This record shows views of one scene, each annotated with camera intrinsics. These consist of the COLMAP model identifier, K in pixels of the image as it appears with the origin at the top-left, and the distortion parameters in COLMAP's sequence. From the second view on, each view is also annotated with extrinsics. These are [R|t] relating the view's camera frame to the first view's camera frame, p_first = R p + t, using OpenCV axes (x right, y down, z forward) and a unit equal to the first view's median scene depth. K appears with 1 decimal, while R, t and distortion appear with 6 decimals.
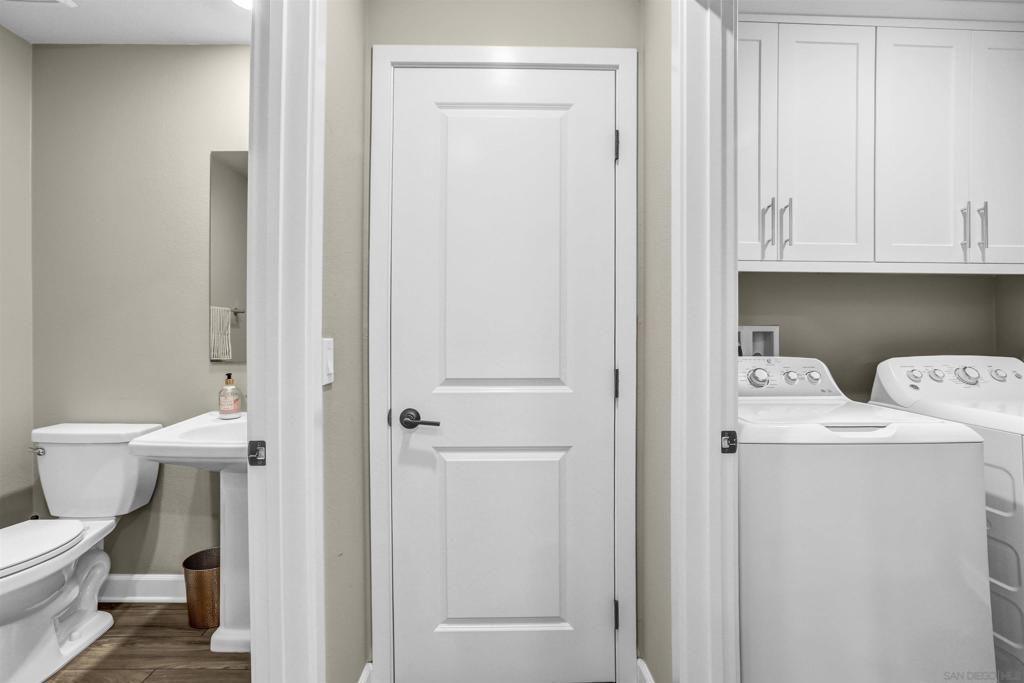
lens RADIAL K [[473.4, 0, 512.0], [0, 473.4, 341.5], [0, 0, 1]] dist [-0.018907, 0.000331]
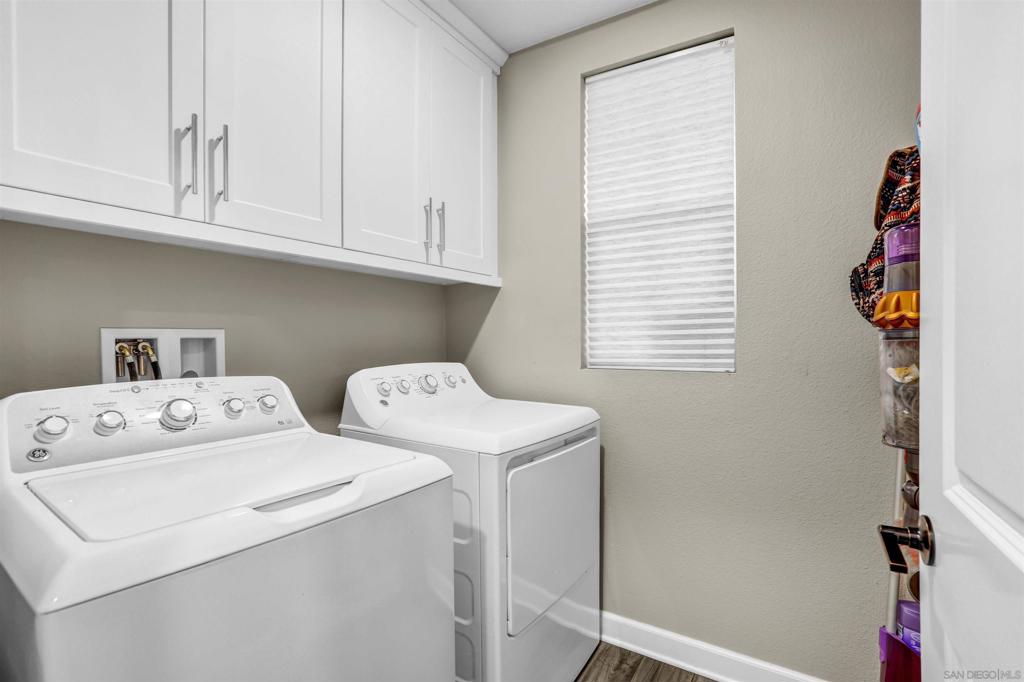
lens RADIAL K [[473.4, 0, 512.0], [0, 473.4, 341.0], [0, 0, 1]] dist [-0.018907, 0.000331]
pose [[0.556218, -0.002365, 0.831033, 0.283793], [0.013556, 0.999889, -0.006228, -0.008415], [-0.830926, 0.014730, 0.556188, 0.334931]]
